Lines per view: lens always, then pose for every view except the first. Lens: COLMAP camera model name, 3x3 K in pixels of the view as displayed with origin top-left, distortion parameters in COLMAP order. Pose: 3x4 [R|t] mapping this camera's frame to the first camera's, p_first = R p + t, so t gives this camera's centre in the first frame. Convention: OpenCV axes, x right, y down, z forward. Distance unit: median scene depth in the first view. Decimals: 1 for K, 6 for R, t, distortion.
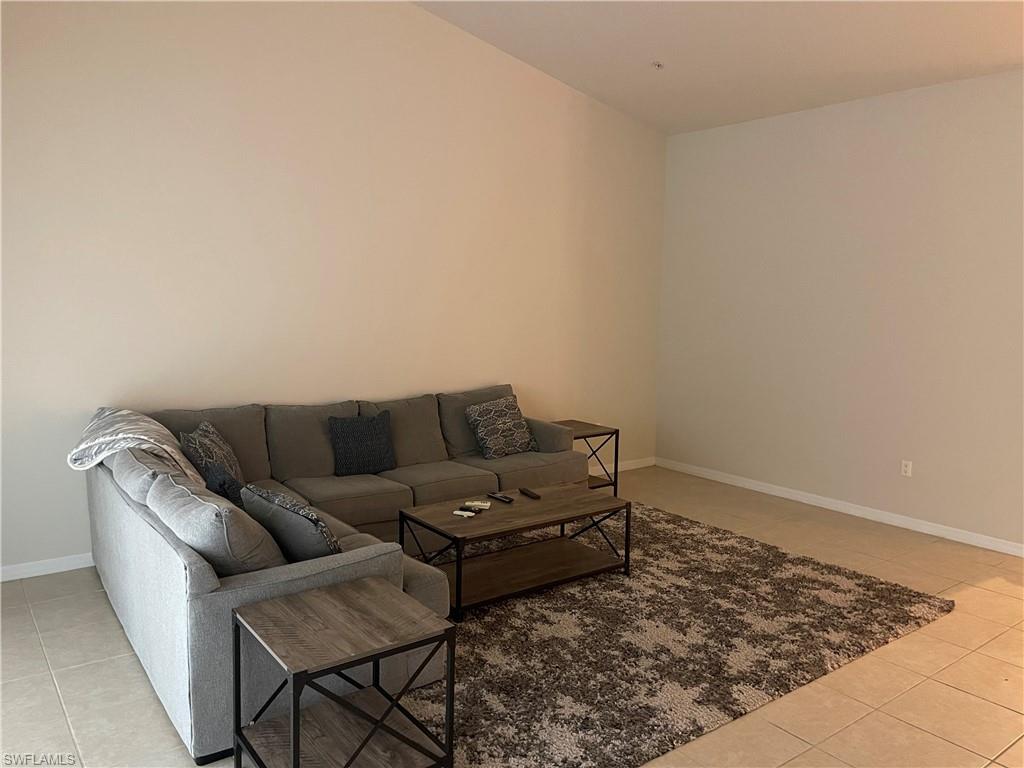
lens RADIAL K [[780.4, 0, 507.1], [0, 780.4, 374.1], [0, 0, 1]] dist [0.058818, -0.067100]
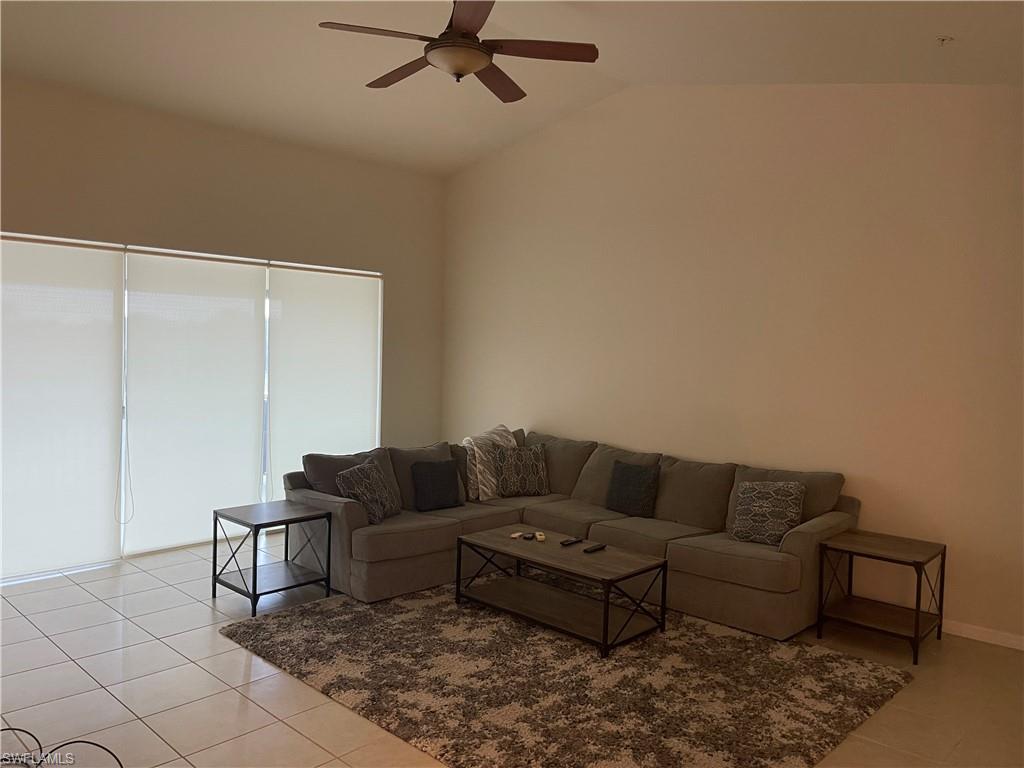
lens RADIAL K [[780.4, 0, 507.1], [0, 780.4, 374.1], [0, 0, 1]] dist [0.058818, -0.067100]
pose [[0.165866, 0.030527, -0.985676, 1.157199], [-0.127721, 0.991767, 0.009224, -0.082305], [0.977842, 0.124362, 0.168399, 0.757633]]
